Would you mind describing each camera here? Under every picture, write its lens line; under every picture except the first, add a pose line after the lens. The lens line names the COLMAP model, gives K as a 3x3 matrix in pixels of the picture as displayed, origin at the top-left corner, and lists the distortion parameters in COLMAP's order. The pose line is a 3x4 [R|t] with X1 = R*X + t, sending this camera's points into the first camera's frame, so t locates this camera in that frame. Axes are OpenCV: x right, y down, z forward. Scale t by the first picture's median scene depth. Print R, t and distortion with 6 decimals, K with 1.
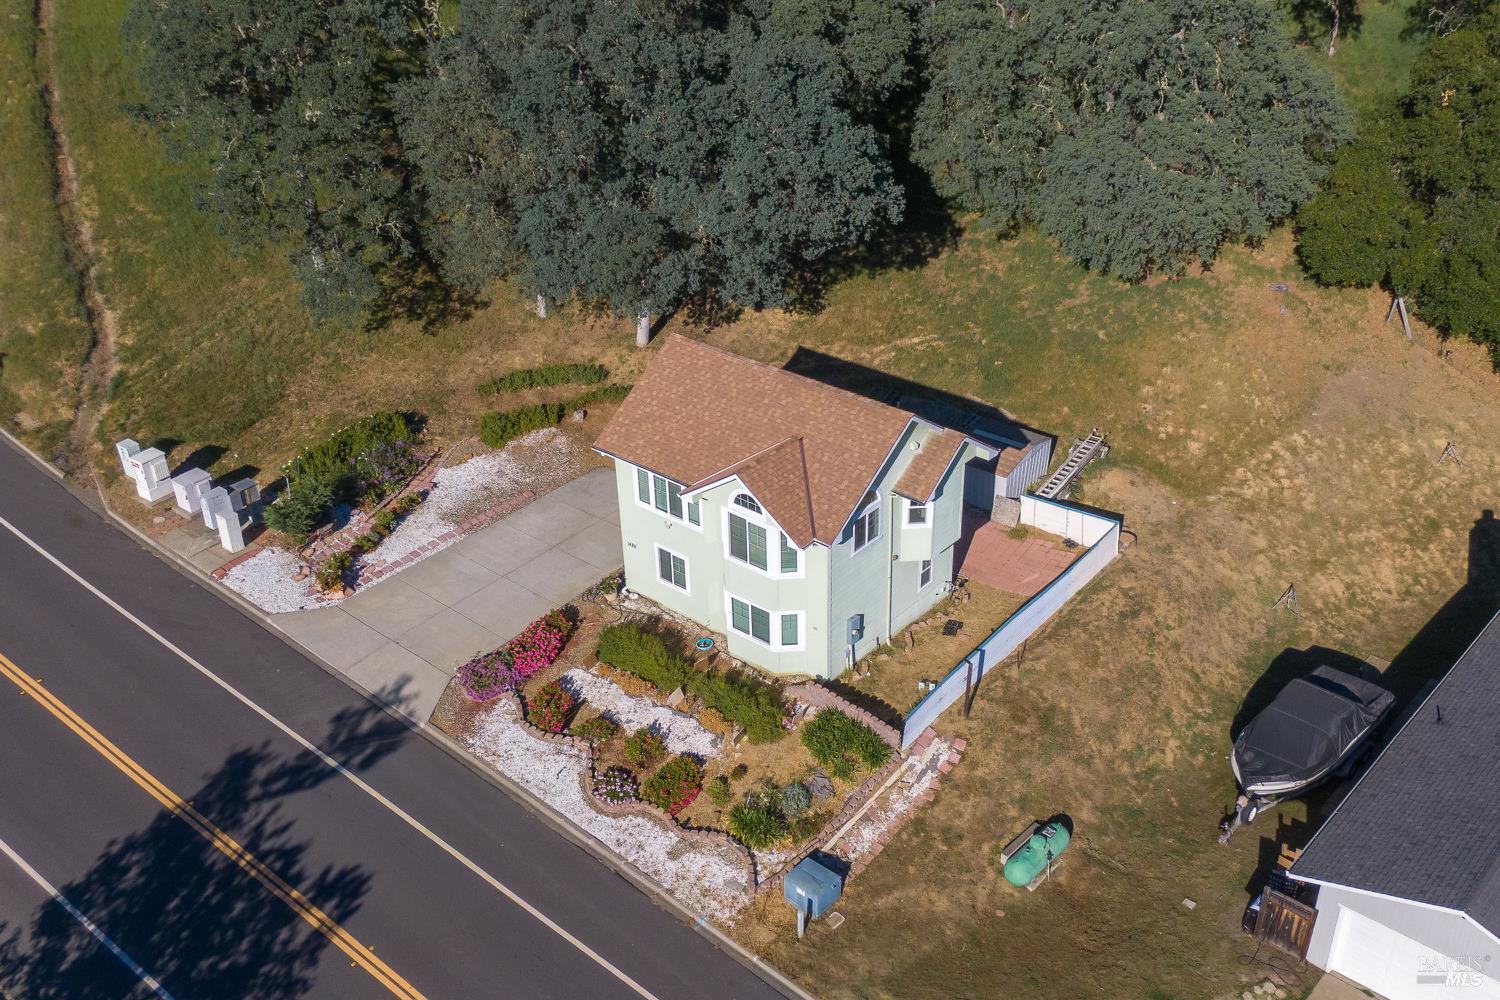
lens RADIAL K [[1465.2, 0, 773.8], [0, 1465.2, 560.5], [0, 0, 1]] dist [0.021554, 0.007099]
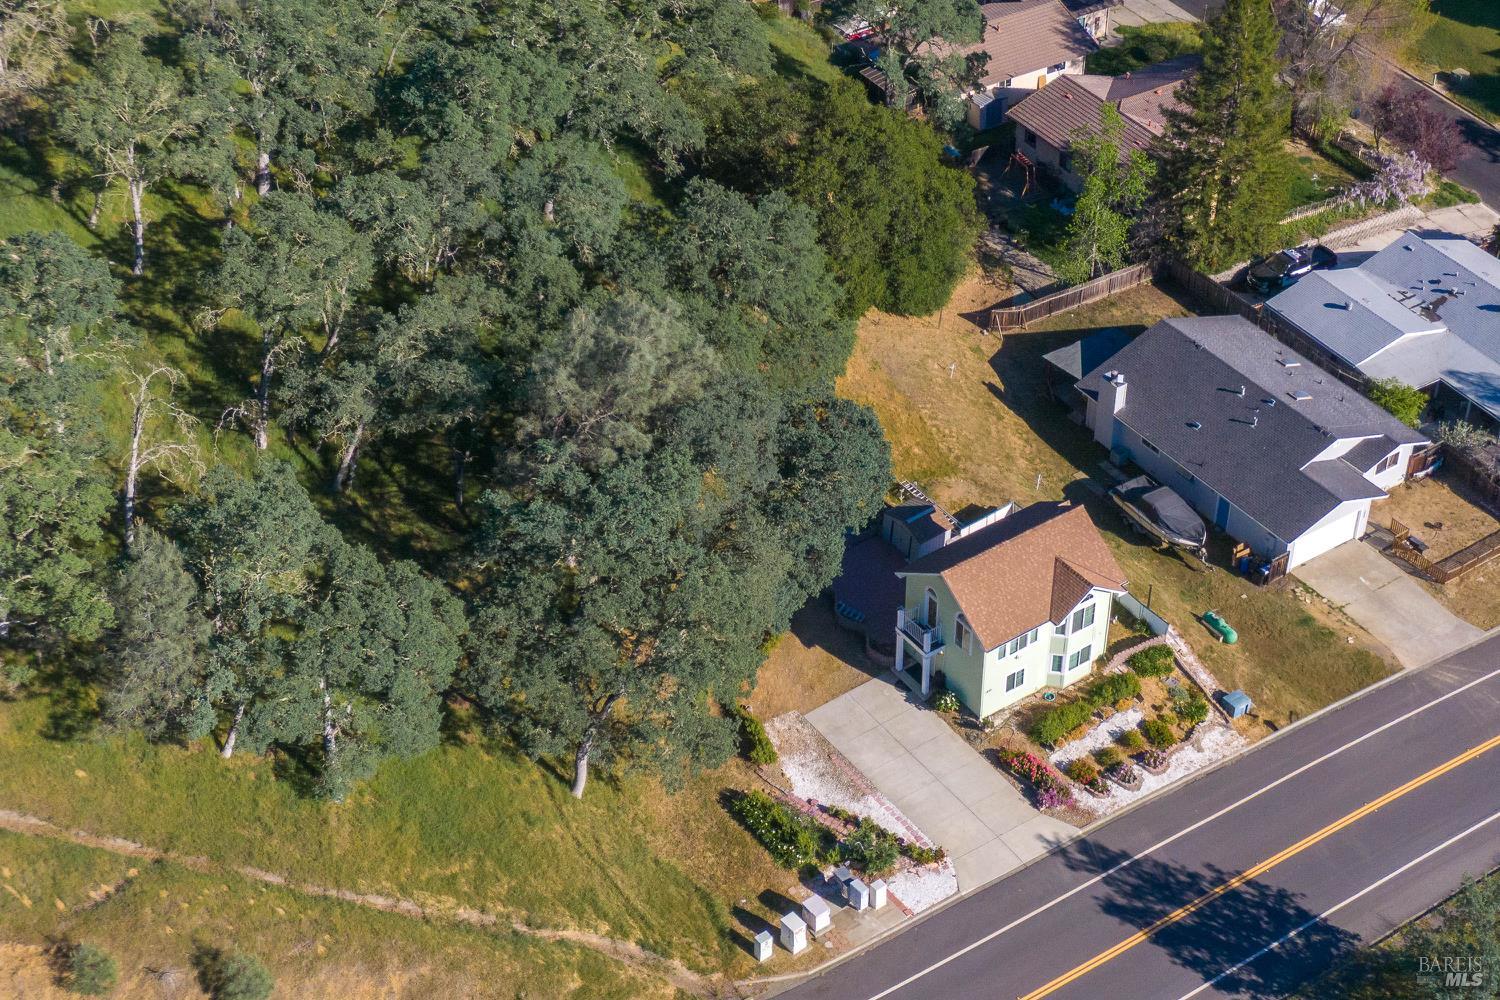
lens RADIAL K [[2136.7, 0, 760.5], [0, 2136.7, 493.7], [0, 0, 1]] dist [0.019030, 0.005577]
pose [[0.267419, -0.588439, 0.763038, -1.871594], [0.523264, 0.753627, 0.397796, -1.267662], [-0.809124, 0.292892, 0.509443, -0.038438]]
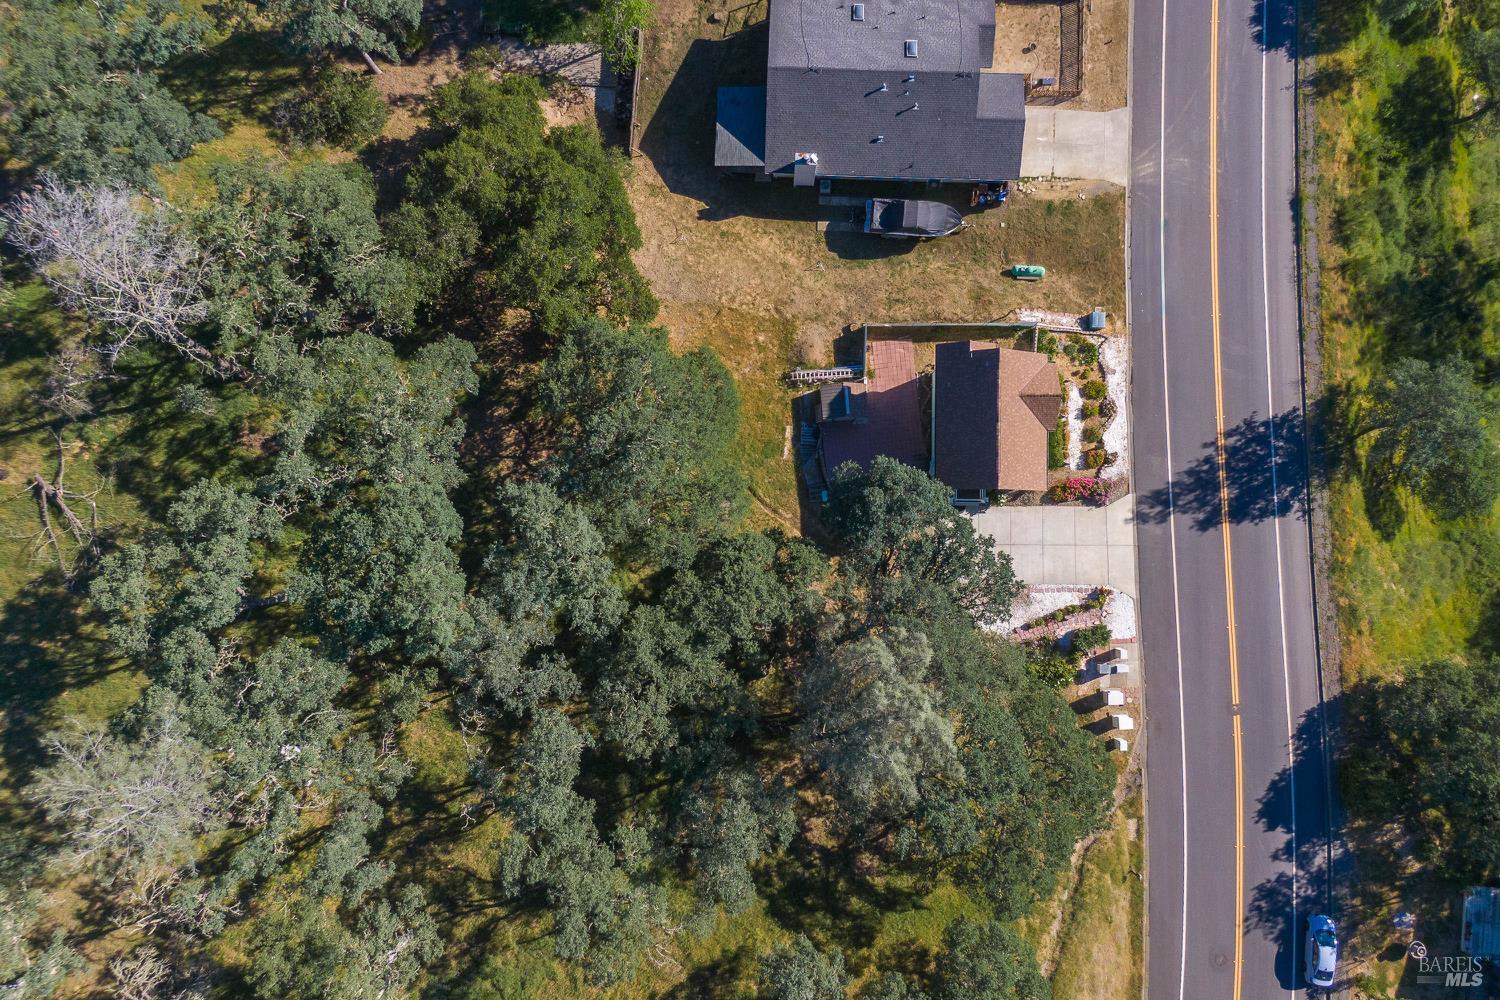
lens RADIAL K [[1076.4, 0, 750.0], [0, 1076.4, 500.0], [0, 0, 1]] dist [0.048950, -0.079551]
pose [[-0.631678, -0.773946, 0.044611, 0.075579], [0.435399, -0.306575, 0.846427, -1.654523], [-0.641413, 0.554093, 0.530632, 0.434602]]
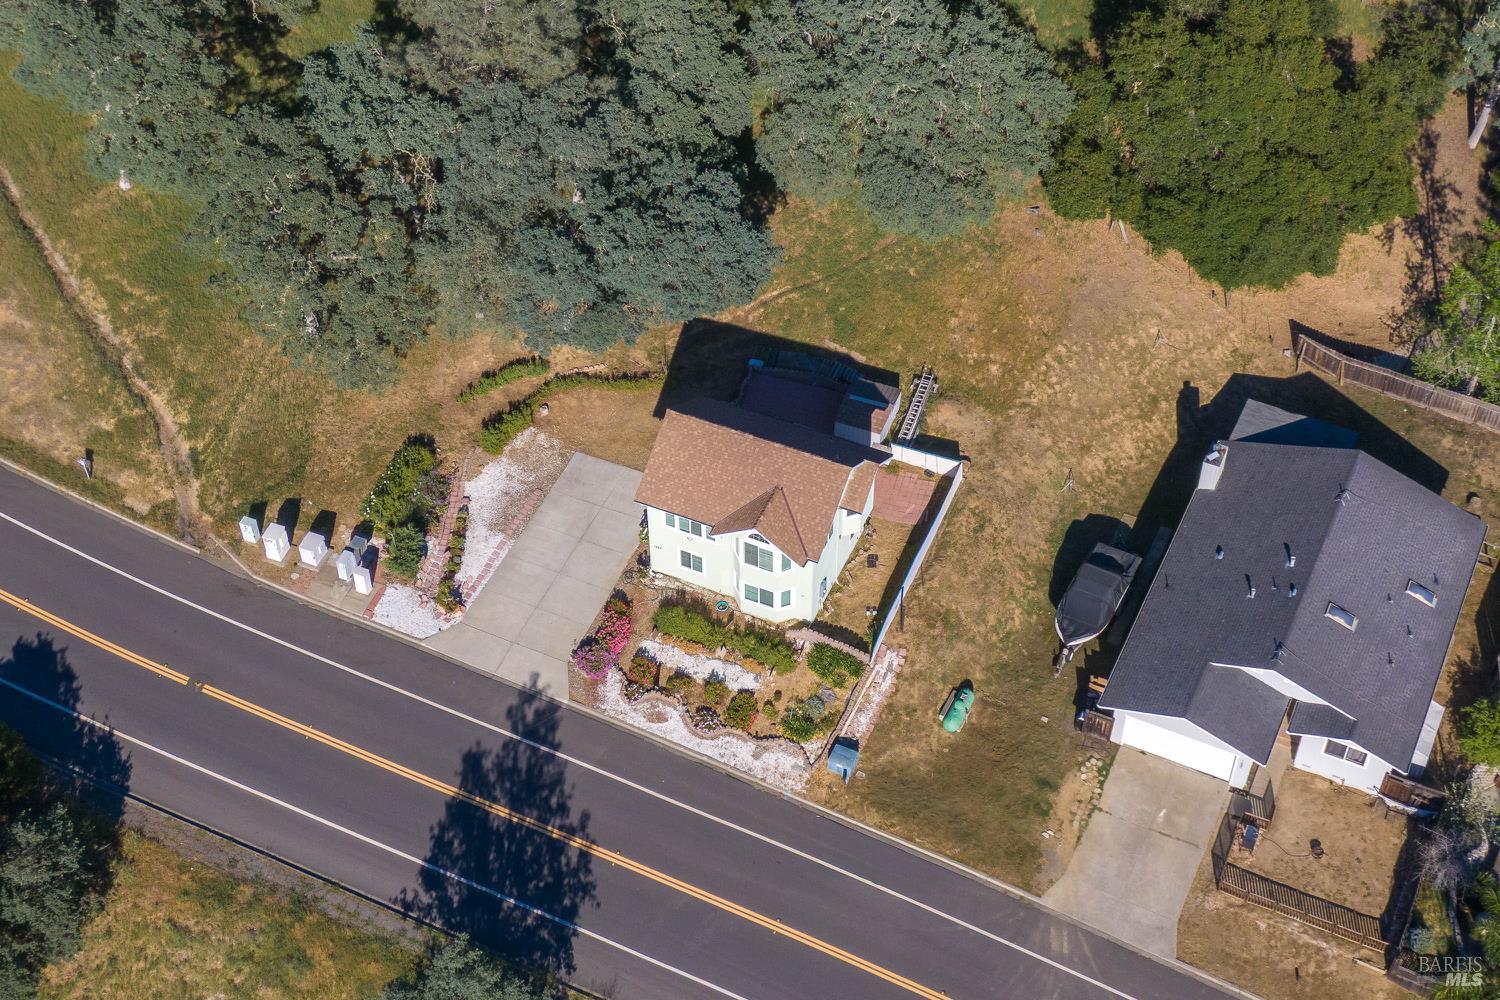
lens RADIAL K [[2136.7, 0, 760.5], [0, 2136.7, 493.7], [0, 0, 1]] dist [0.019030, 0.005577]
pose [[0.961462, -0.193027, 0.195784, -0.428198], [0.135845, 0.952632, 0.272101, -0.665385], [-0.239033, -0.235019, 0.942141, -1.099374]]
